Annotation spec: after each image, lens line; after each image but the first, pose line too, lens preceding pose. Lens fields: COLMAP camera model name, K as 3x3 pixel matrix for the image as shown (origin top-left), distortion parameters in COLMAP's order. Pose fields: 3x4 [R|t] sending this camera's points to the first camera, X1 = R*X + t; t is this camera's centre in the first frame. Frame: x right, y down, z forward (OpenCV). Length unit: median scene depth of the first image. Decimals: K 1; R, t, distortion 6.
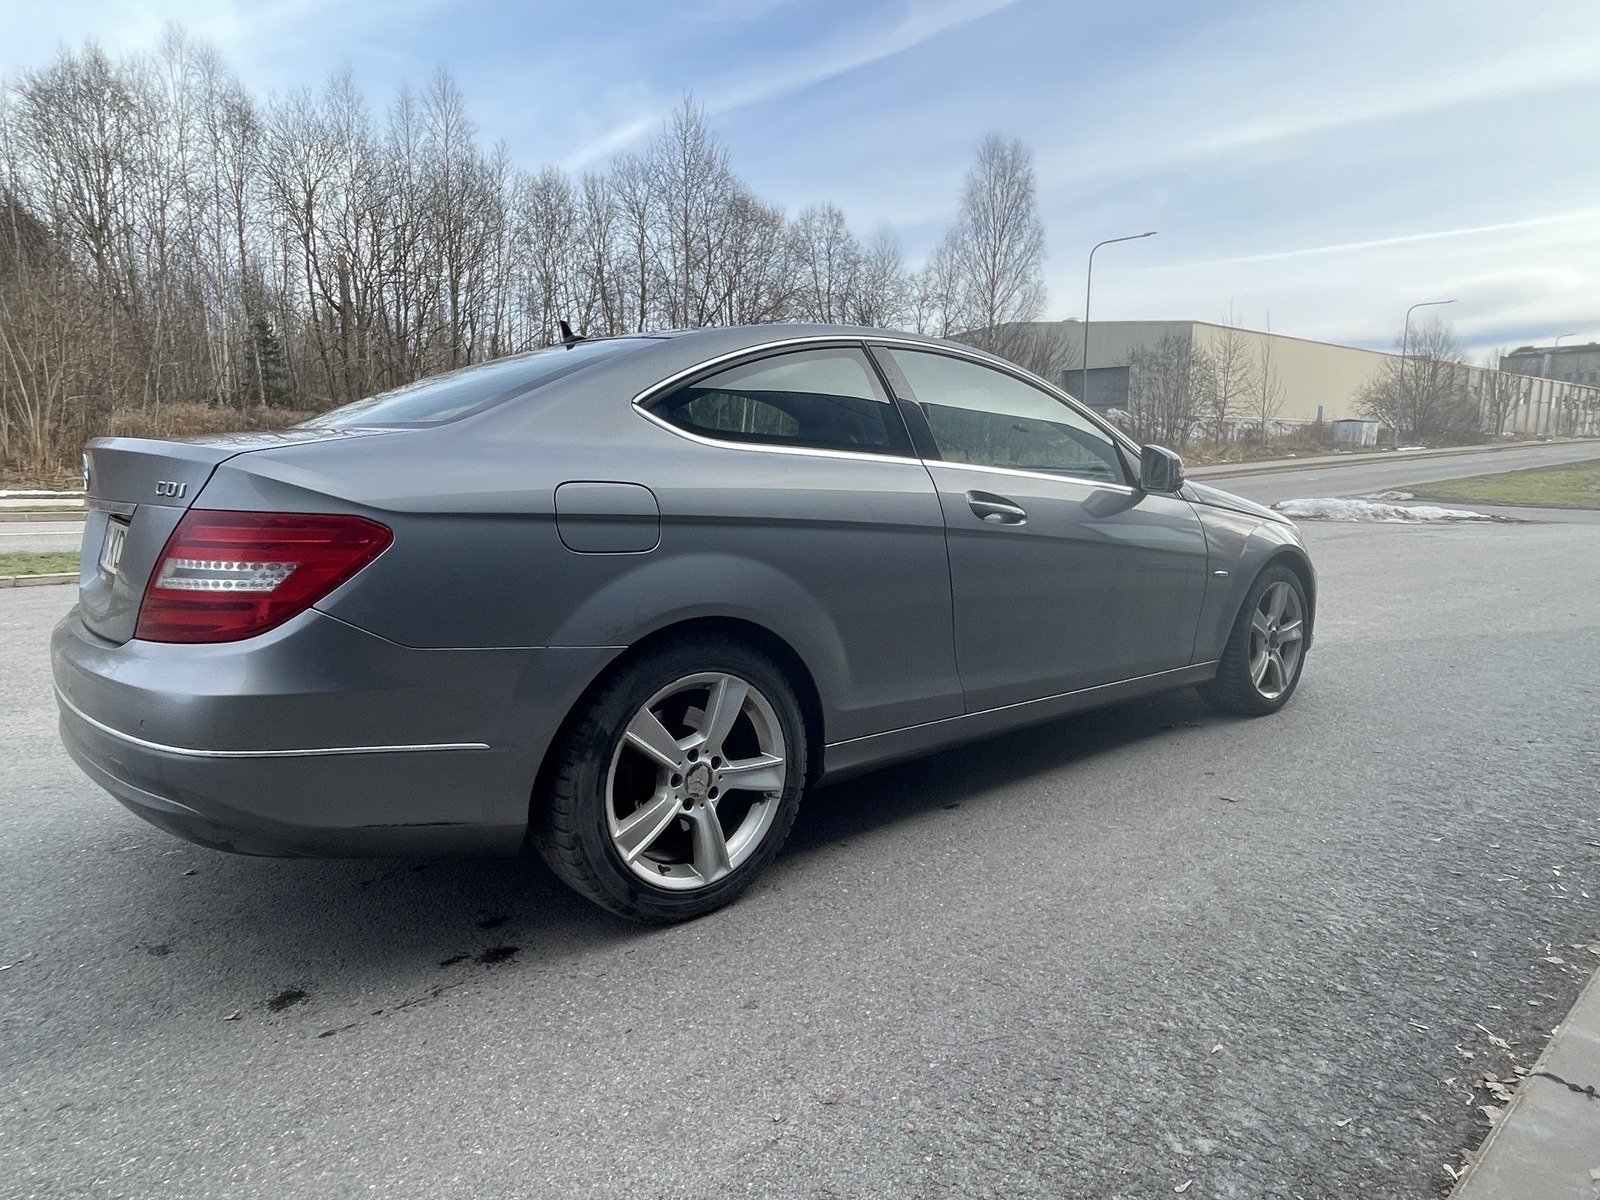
lens RADIAL K [[955.4, 0, 800.0], [0, 955.4, 600.0], [0, 0, 1]] dist [-0.005045, -0.002891]
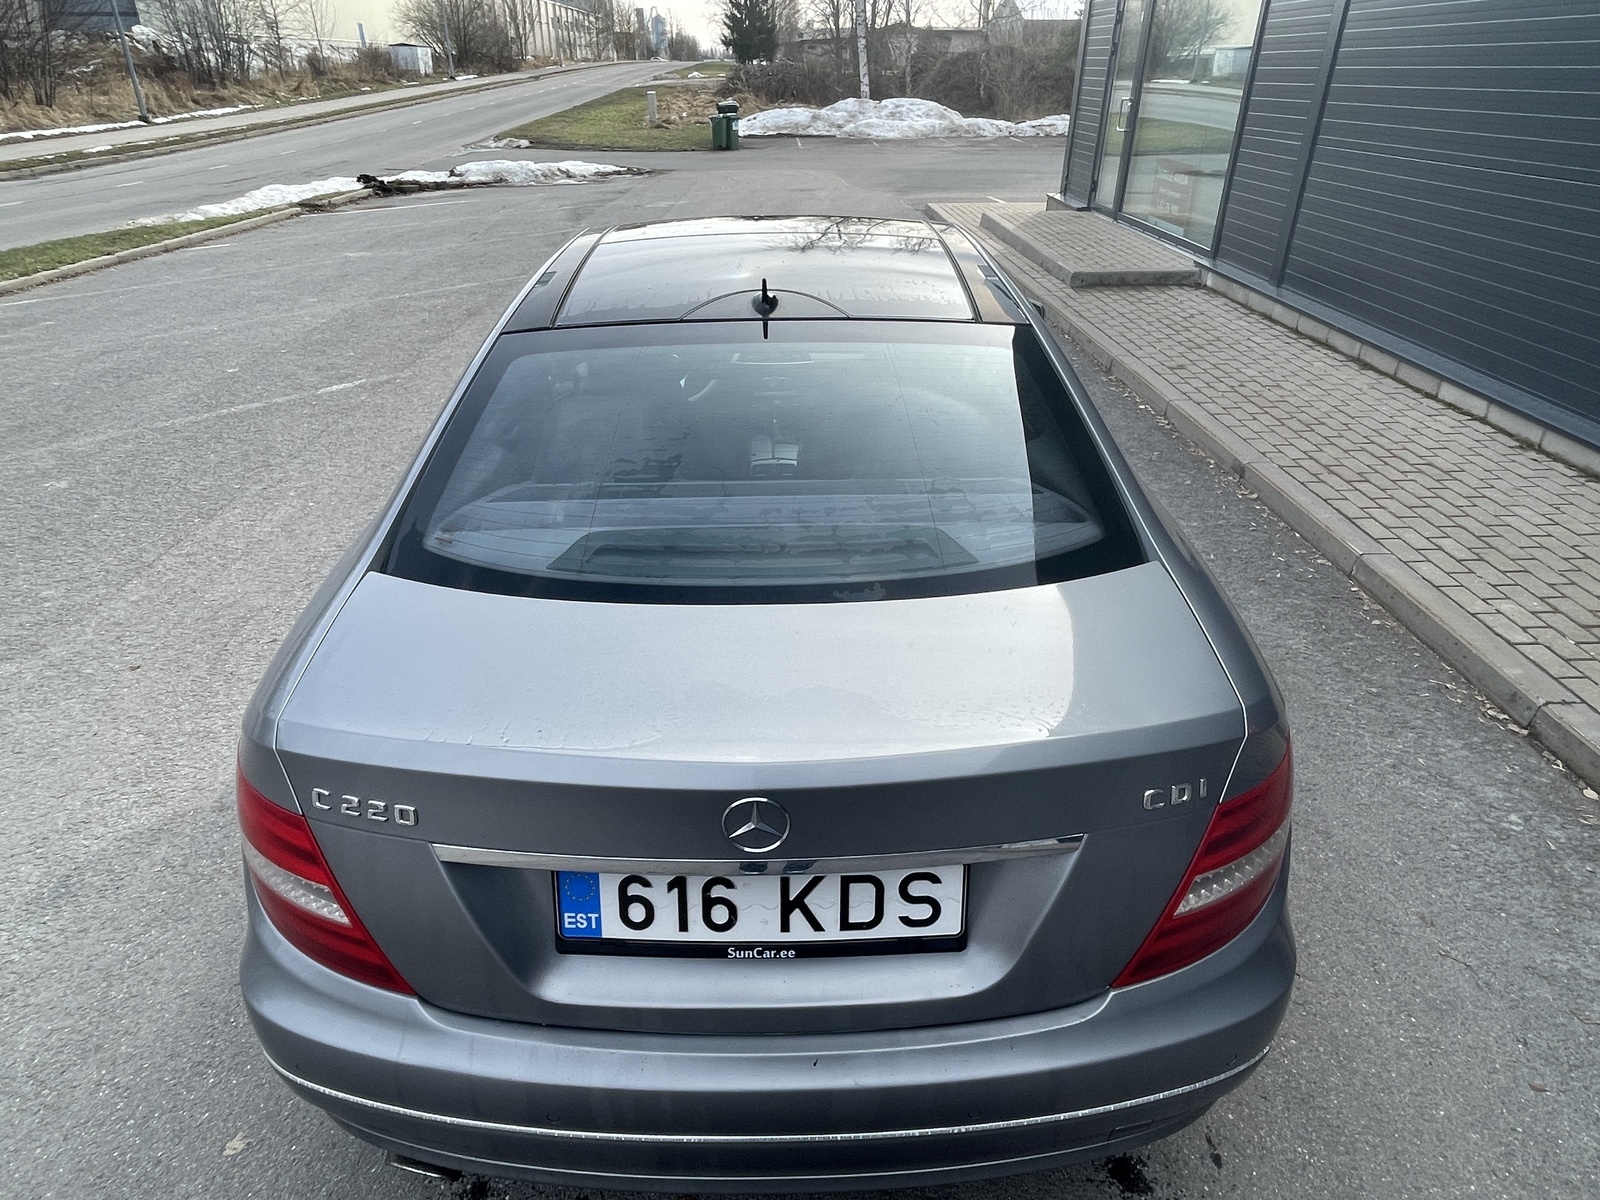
lens RADIAL K [[955.4, 0, 800.0], [0, 955.4, 600.0], [0, 0, 1]] dist [-0.005045, -0.002891]
pose [[0.652554, -0.360153, 0.666681, -0.074049], [0.114264, 0.916535, 0.383286, -0.031823], [-0.749078, -0.173937, 0.639240, 0.046502]]
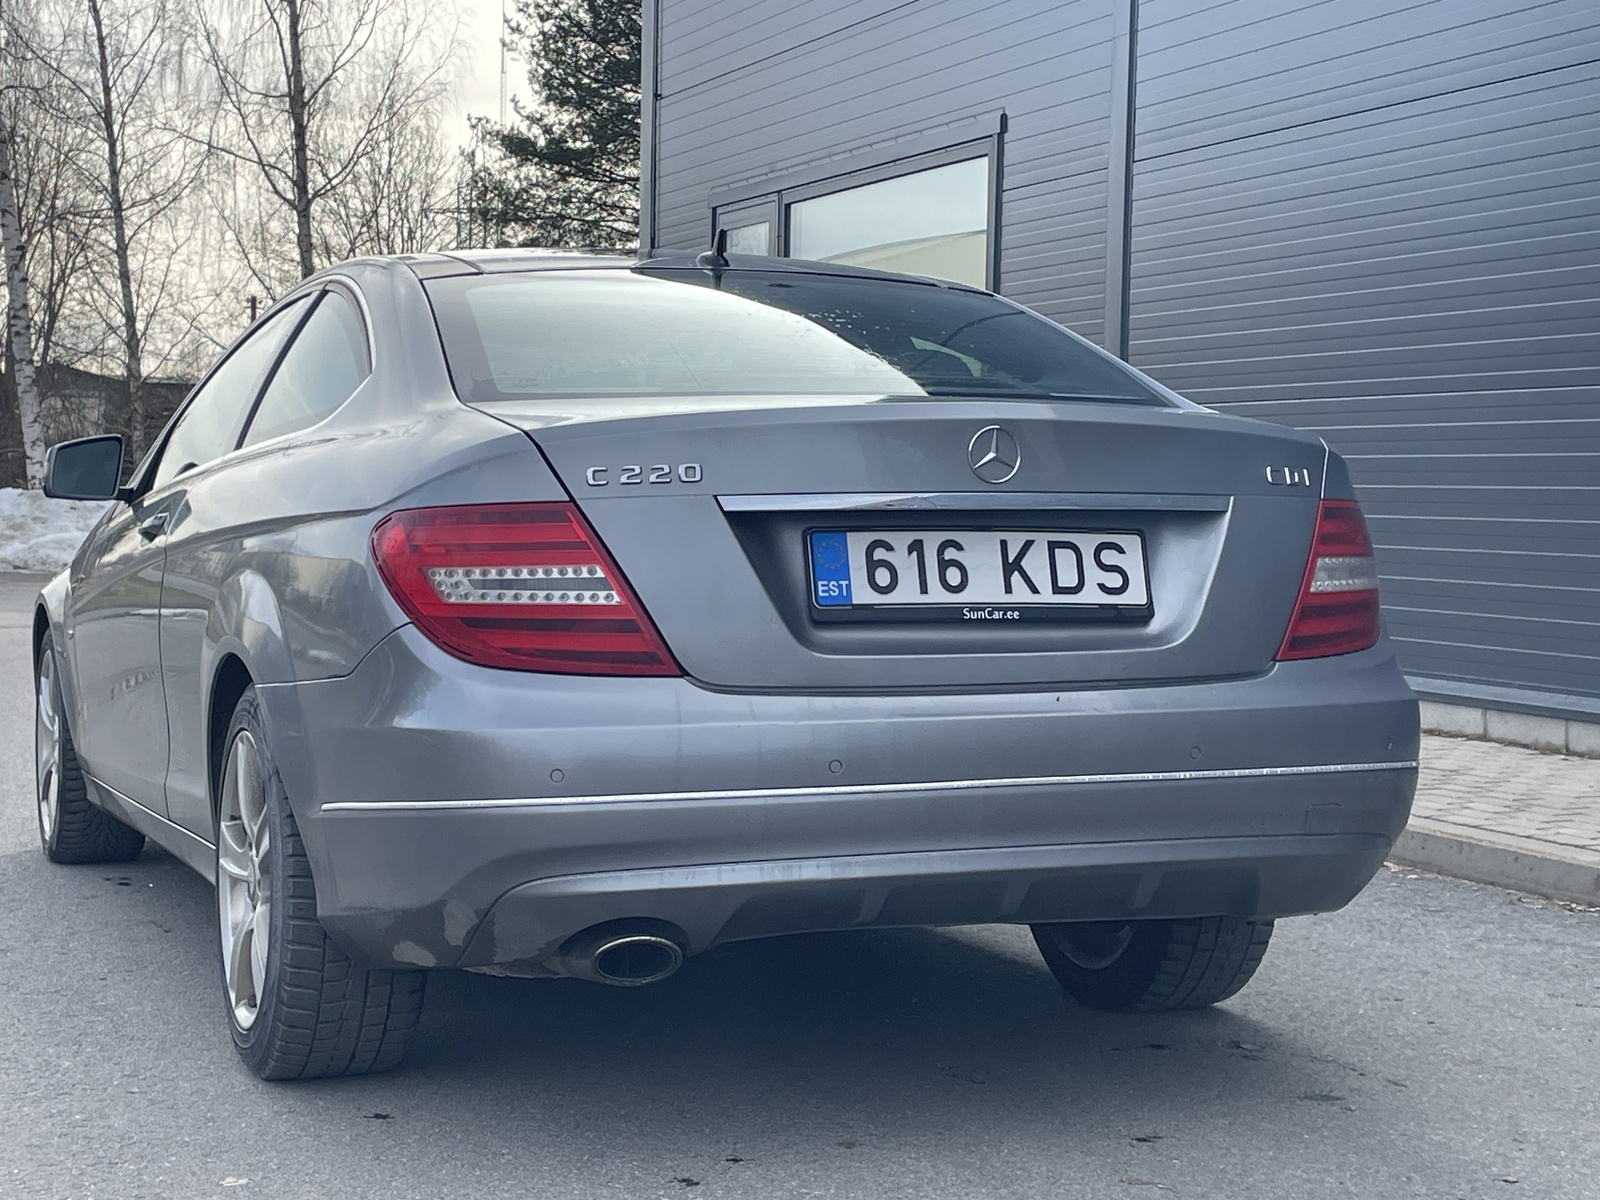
lens RADIAL K [[2656.7, 0, 800.0], [0, 2656.7, 600.0], [0, 0, 1]] dist [0.061960, 0.060983]
pose [[0.339724, -0.028704, 0.940087, -0.261573], [0.134188, 0.990788, -0.018240, 0.024233], [-0.930903, 0.132345, 0.340446, 0.028713]]
